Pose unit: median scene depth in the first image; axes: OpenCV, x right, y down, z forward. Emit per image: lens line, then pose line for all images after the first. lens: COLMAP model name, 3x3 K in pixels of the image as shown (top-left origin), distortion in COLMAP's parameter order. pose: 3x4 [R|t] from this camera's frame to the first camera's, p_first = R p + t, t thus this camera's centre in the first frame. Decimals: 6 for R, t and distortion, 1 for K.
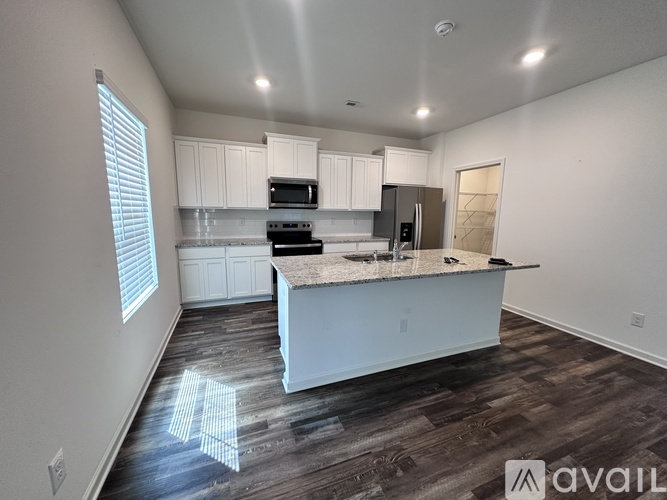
lens RADIAL K [[268.6, 0, 335.7], [0, 268.6, 251.0], [0, 0, 1]] dist [0.011252, -0.000537]
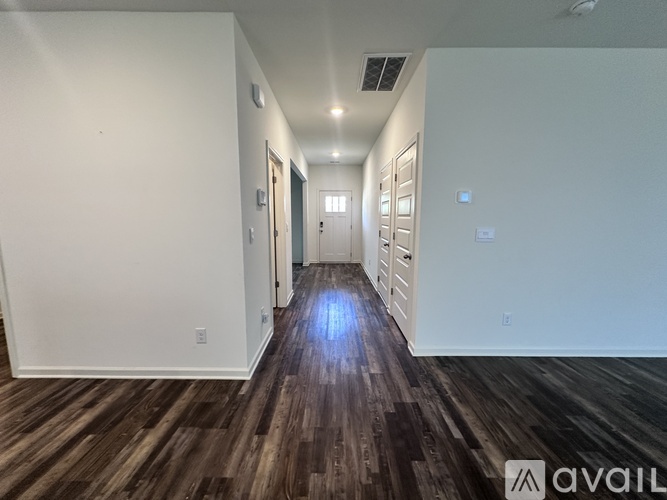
lens RADIAL K [[268.6, 0, 335.0], [0, 268.6, 249.4], [0, 0, 1]] dist [0.011252, -0.000537]
pose [[0.368448, -0.125688, 0.921113, 0.513979], [0.143481, 0.986635, 0.077236, -0.015480], [-0.918509, 0.103705, 0.381557, 0.267240]]
